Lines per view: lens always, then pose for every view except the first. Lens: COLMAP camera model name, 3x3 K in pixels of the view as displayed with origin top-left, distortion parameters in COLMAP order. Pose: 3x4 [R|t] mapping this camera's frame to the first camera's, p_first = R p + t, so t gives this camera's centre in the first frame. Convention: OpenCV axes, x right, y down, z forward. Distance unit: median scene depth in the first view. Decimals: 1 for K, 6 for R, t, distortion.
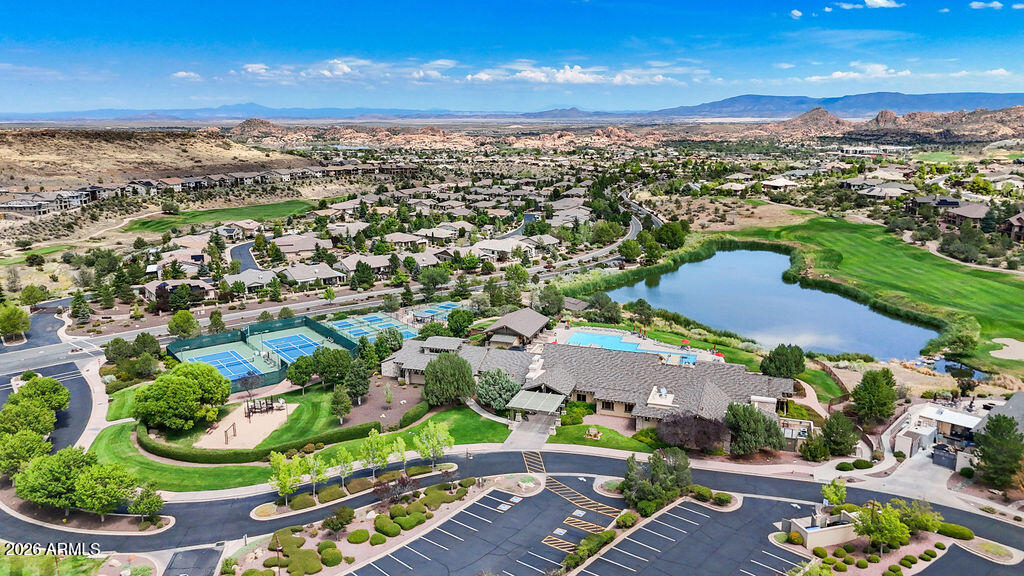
lens RADIAL K [[745.9, 0, 515.5], [0, 745.9, 294.2], [0, 0, 1]] dist [0.087432, -0.096522]
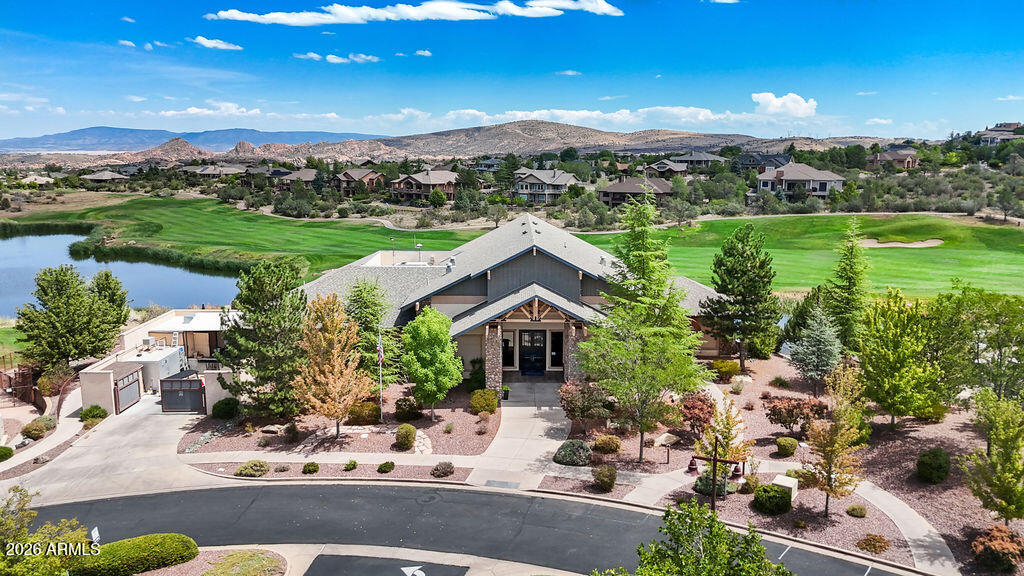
lens RADIAL K [[745.9, 0, 515.5], [0, 745.9, 294.2], [0, 0, 1]] dist [0.087432, -0.096522]
pose [[0.711188, -0.131315, 0.690629, 0.124702], [0.162094, 0.986559, 0.020664, 0.056195], [-0.684060, 0.097251, 0.722914, 0.162281]]
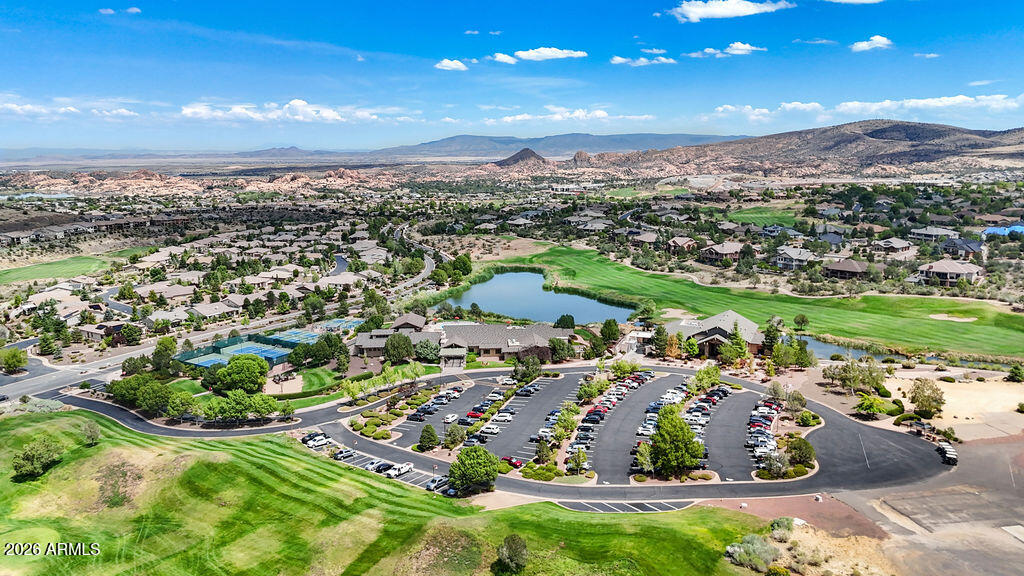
lens RADIAL K [[745.9, 0, 515.5], [0, 745.9, 294.2], [0, 0, 1]] dist [0.087432, -0.096522]
pose [[0.936170, -0.075934, 0.343249, -0.169059], [0.092601, 0.995176, -0.032403, 0.027219], [-0.339132, 0.062120, 0.938685, -0.306985]]
